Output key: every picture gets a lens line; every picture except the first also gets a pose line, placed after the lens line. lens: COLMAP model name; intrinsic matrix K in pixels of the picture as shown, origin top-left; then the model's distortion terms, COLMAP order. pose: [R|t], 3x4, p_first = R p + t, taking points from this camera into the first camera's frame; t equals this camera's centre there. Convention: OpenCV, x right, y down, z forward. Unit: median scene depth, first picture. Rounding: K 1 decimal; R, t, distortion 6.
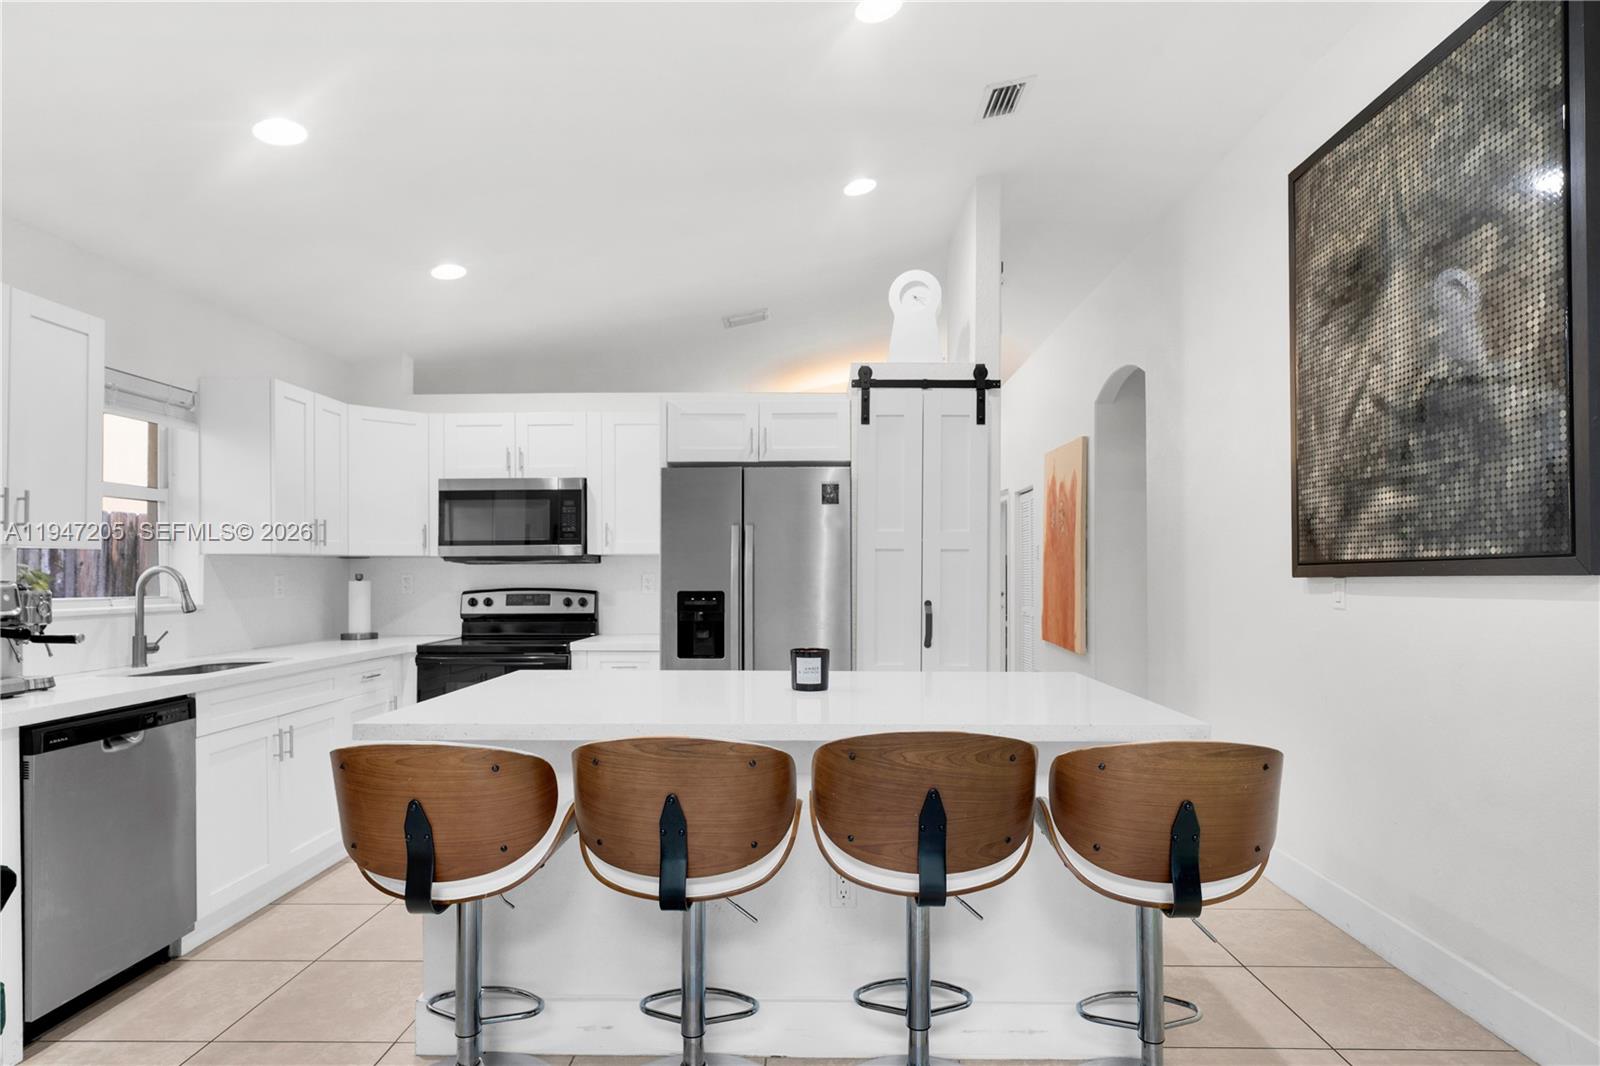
lens RADIAL K [[882.8, 0, 805.2], [0, 882.8, 567.6], [0, 0, 1]] dist [0.005209, 0.002317]
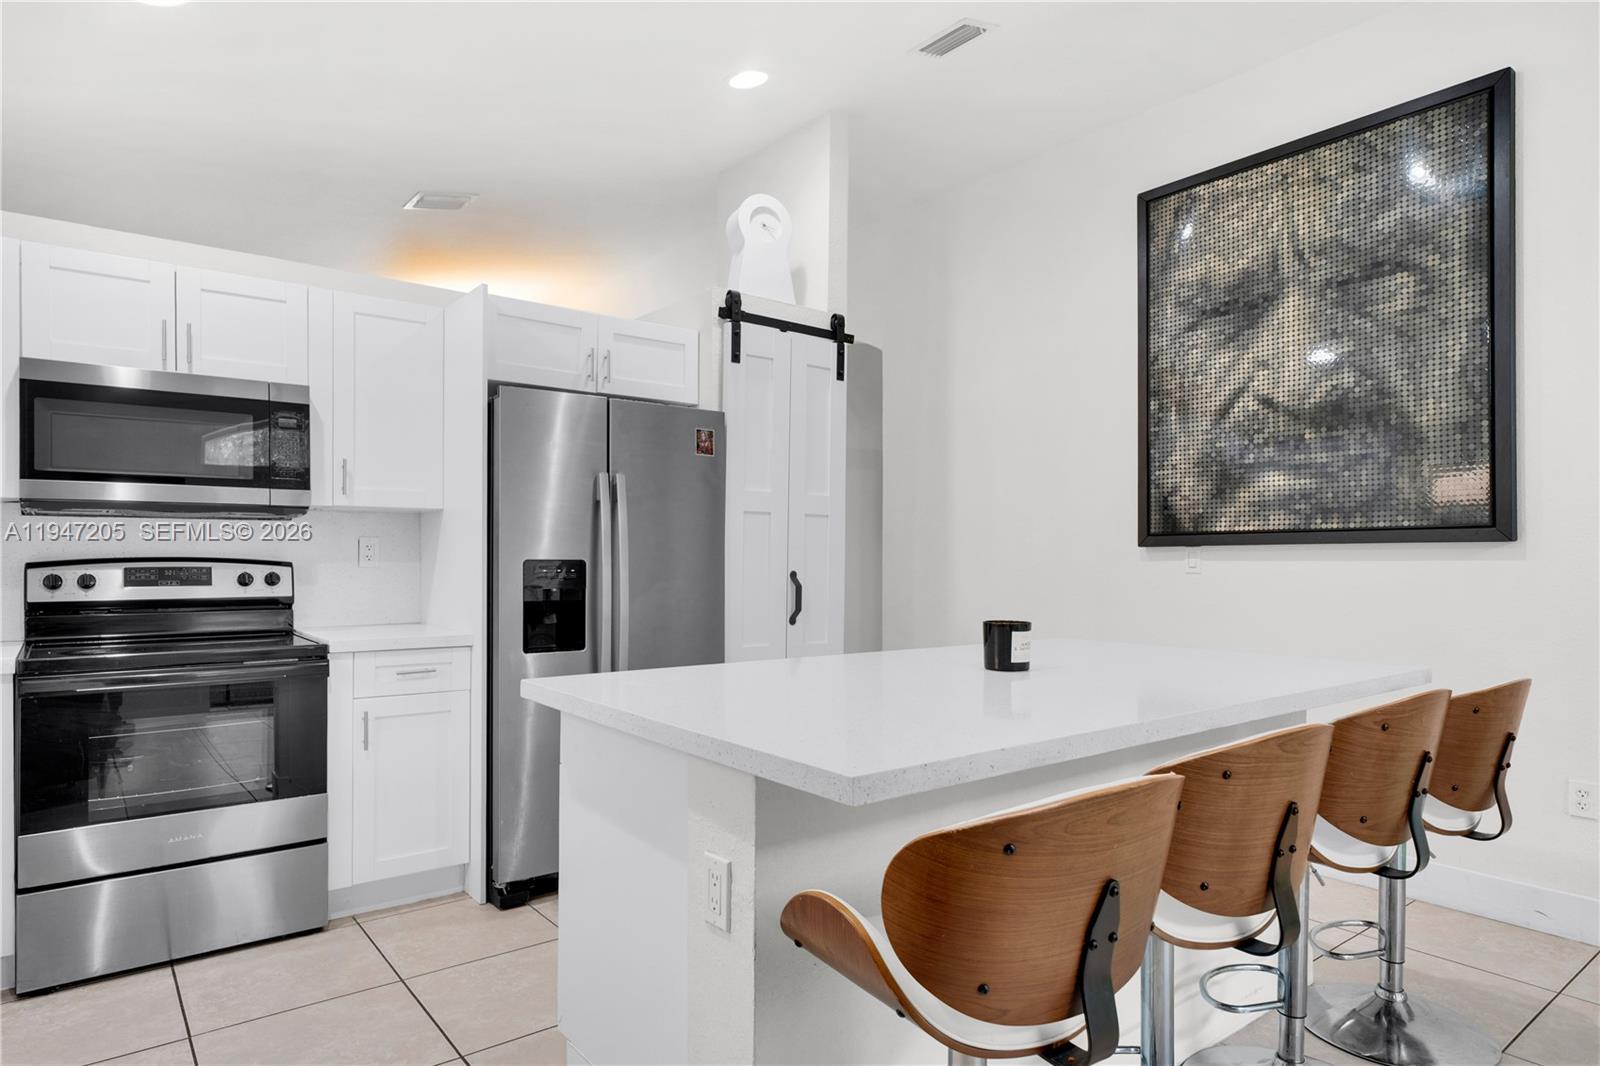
lens RADIAL K [[916.7, 0, 783.3], [0, 916.7, 557.7], [0, 0, 1]] dist [0.008344, 0.001285]
pose [[0.784024, 0.003574, 0.620720, -0.454495], [-0.009942, 0.999927, 0.006800, 0.018137], [-0.620651, -0.011502, 0.784002, 0.290192]]
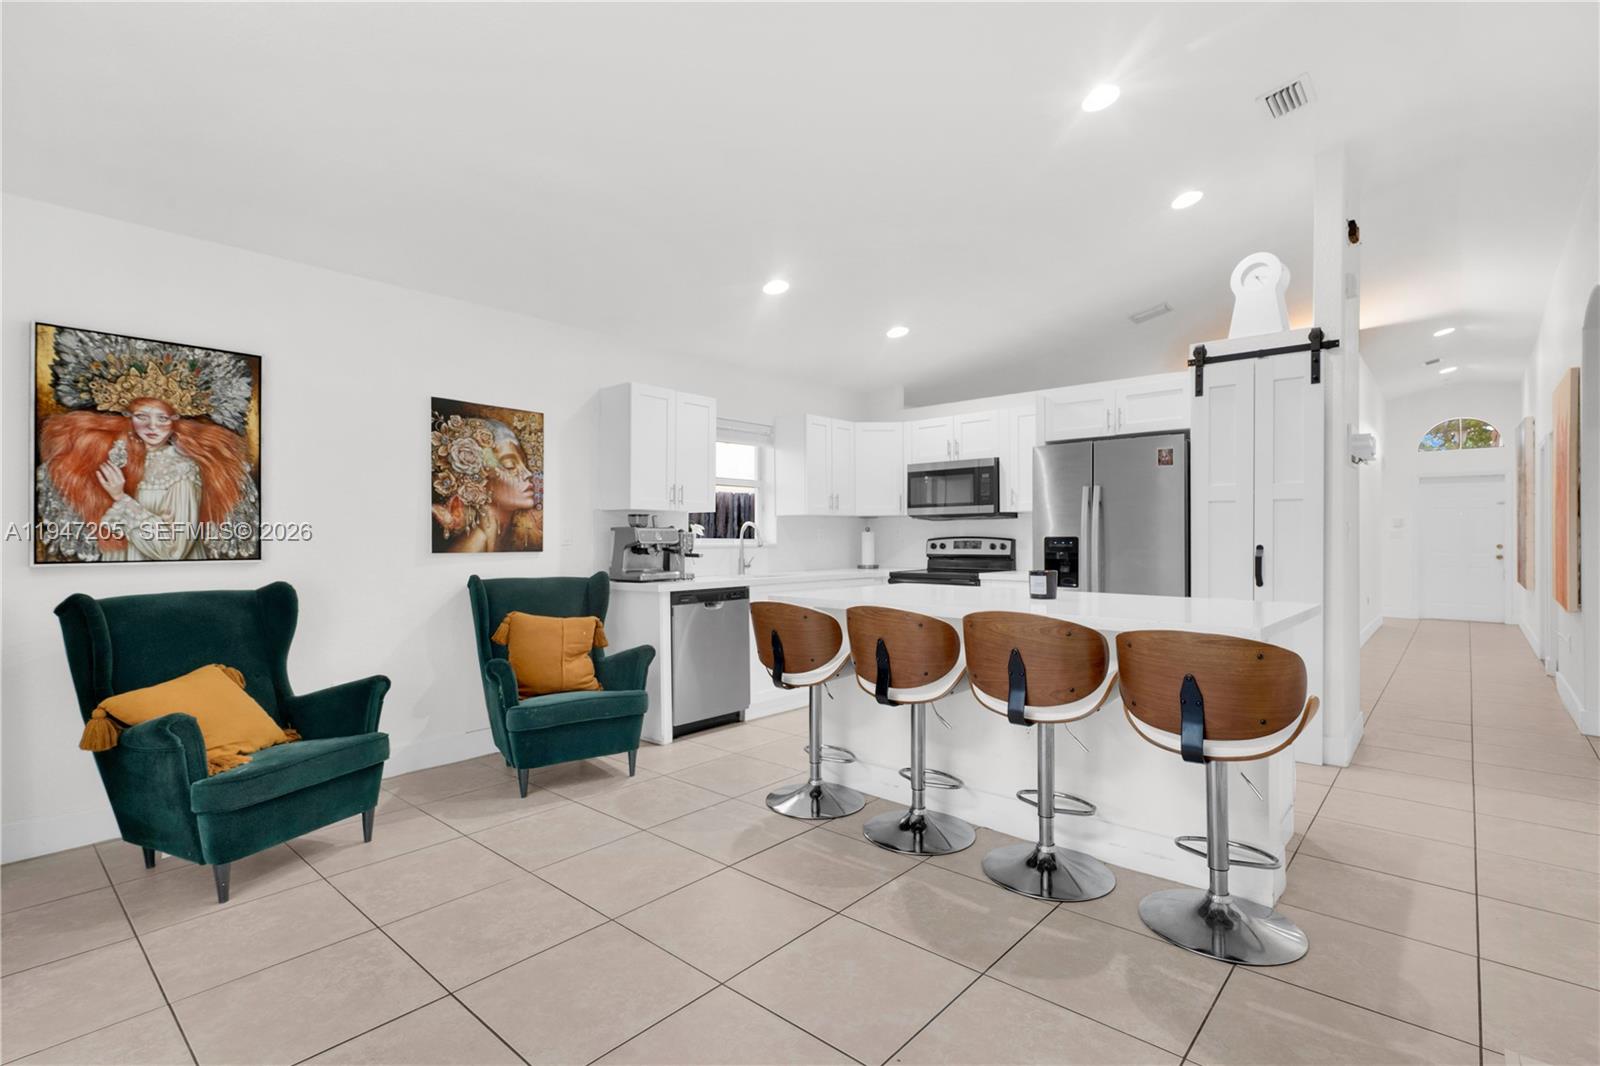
lens RADIAL K [[745.4, 0, 798.4], [0, 745.4, 536.1], [0, 0, 1]] dist [0.001664, 0.000657]
pose [[0.758830, -0.001367, -0.651287, 0.321829], [0.005623, 0.999974, 0.004453, 0.018599], [0.651264, -0.007041, 0.758818, -0.116190]]
